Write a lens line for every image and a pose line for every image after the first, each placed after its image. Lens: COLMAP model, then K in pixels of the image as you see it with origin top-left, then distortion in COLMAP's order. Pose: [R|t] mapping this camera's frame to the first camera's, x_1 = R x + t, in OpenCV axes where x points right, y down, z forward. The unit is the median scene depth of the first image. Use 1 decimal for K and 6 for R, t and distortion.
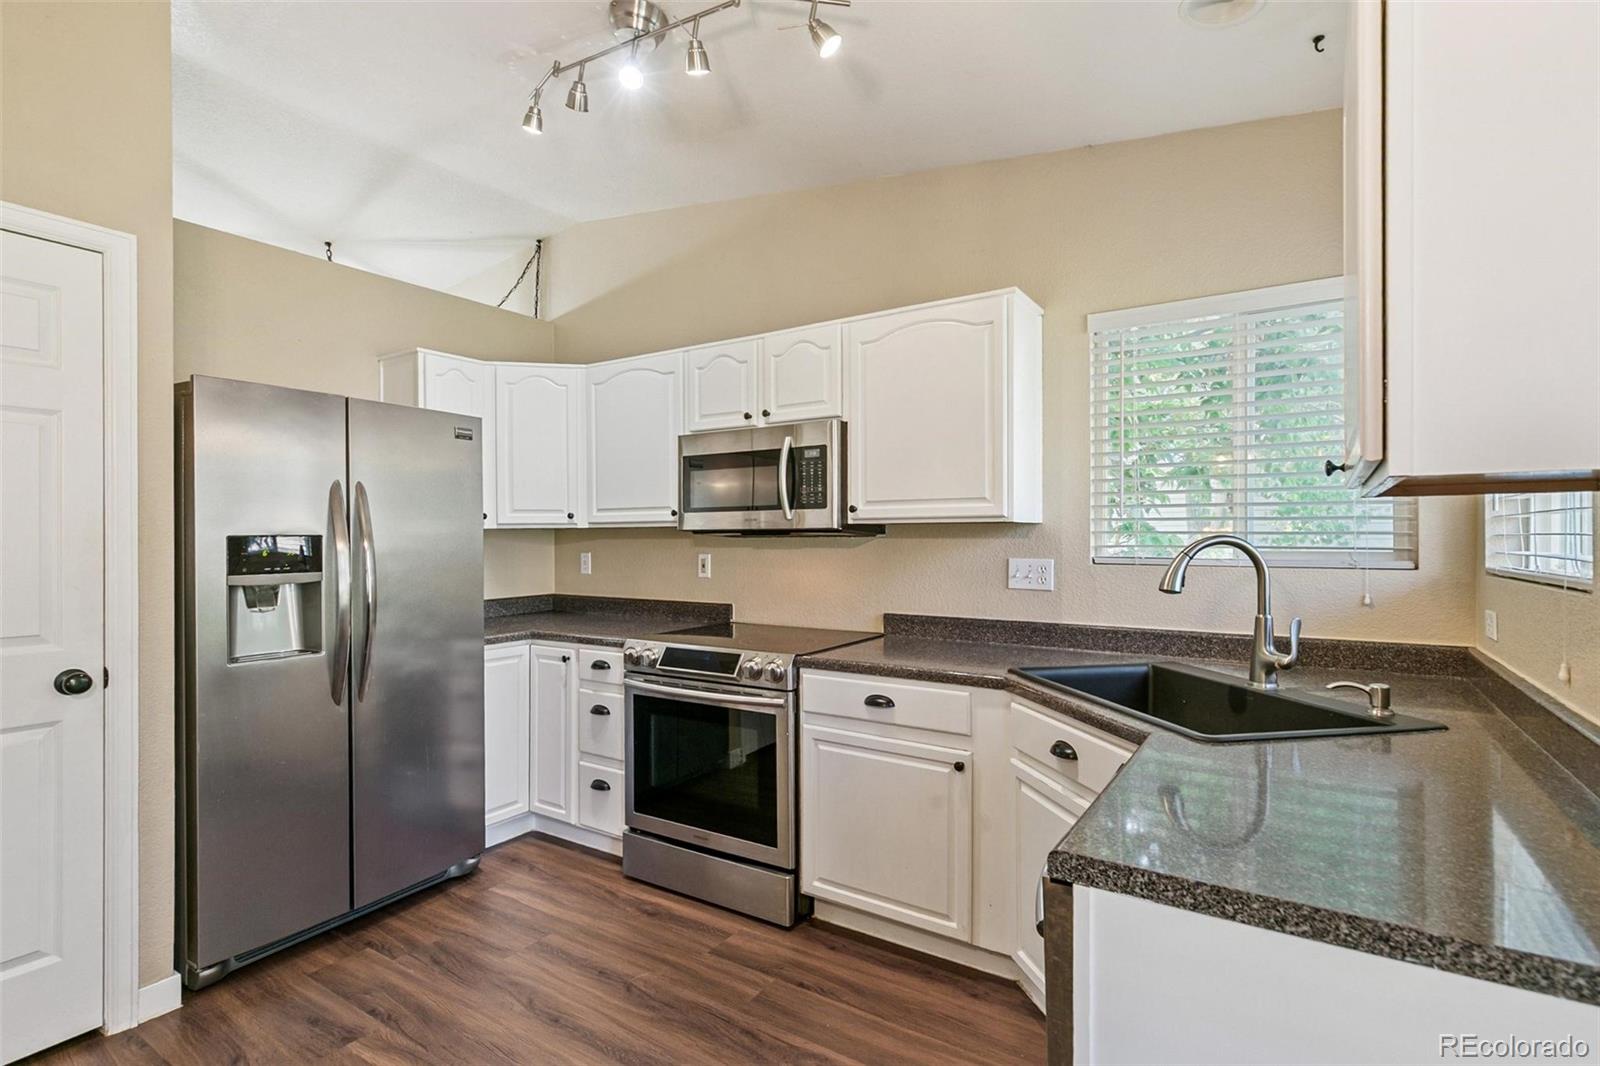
lens RADIAL K [[763.6, 0, 797.5], [0, 763.6, 526.1], [0, 0, 1]] dist [0.004667, -0.000585]
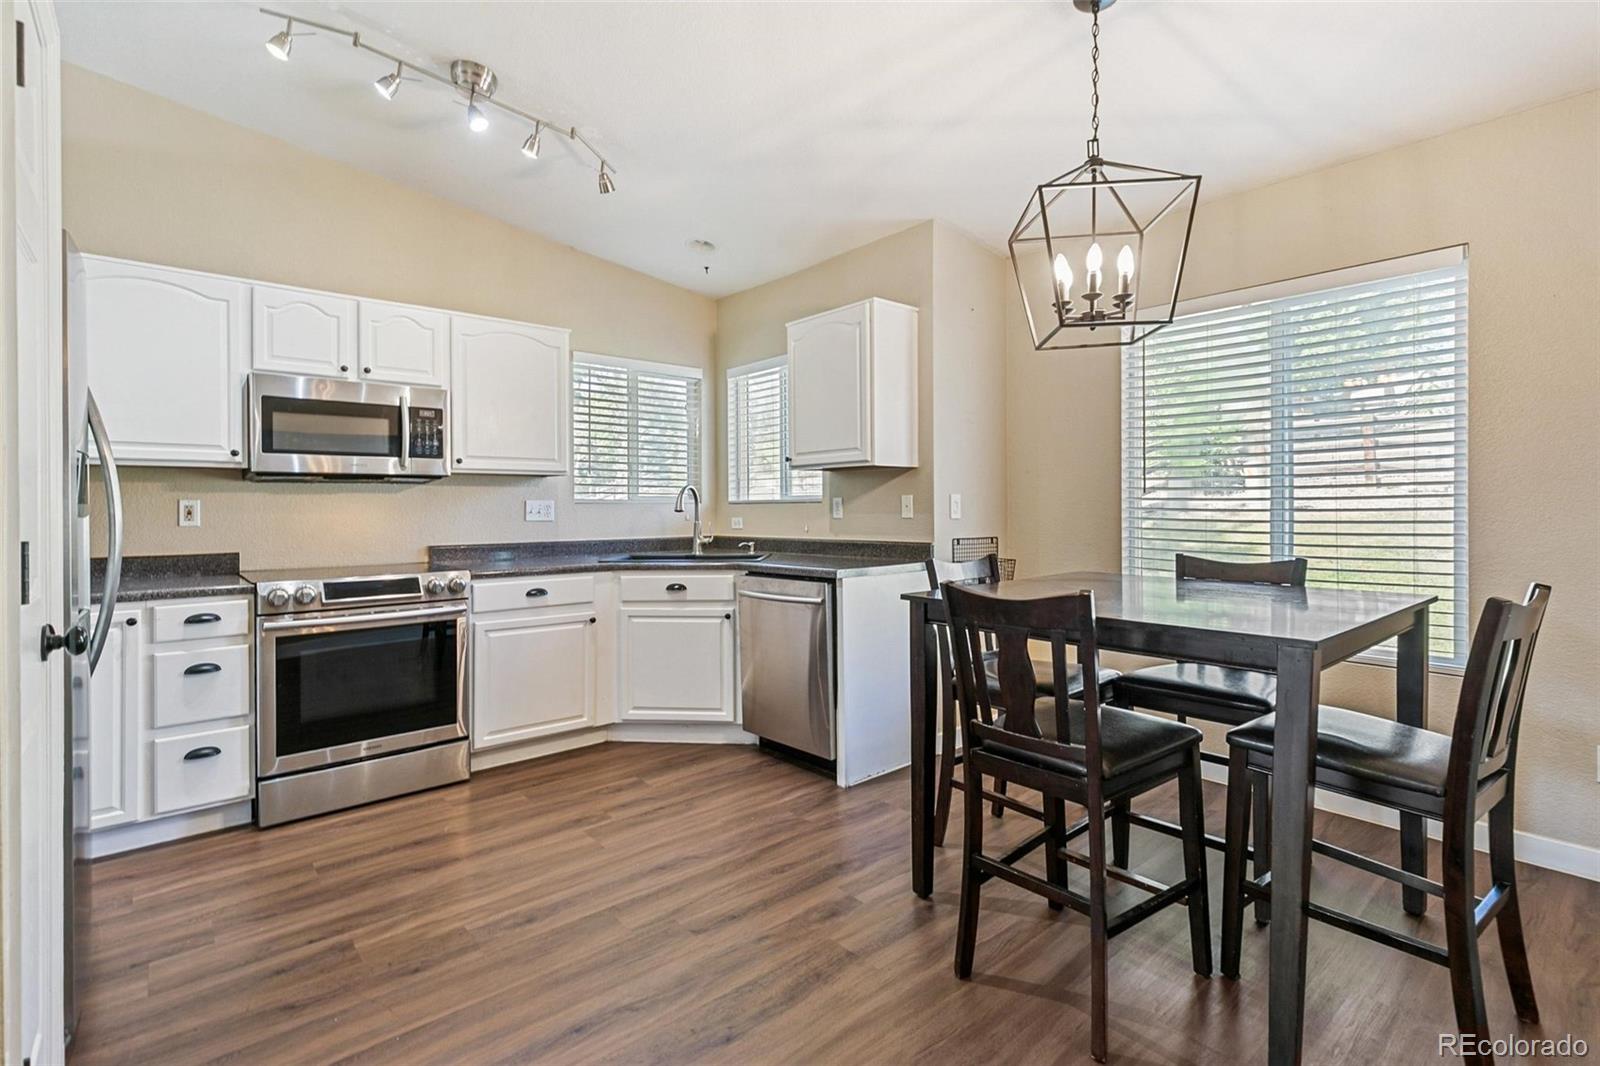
lens RADIAL K [[760.2, 0, 792.0], [0, 760.2, 502.6], [0, 0, 1]] dist [0.003191, 0.000079]
pose [[0.276105, 0.006048, 0.961109, -0.998005], [-0.008526, 0.999956, -0.003843, 0.047517], [-0.961090, -0.007133, 0.276144, 0.100194]]
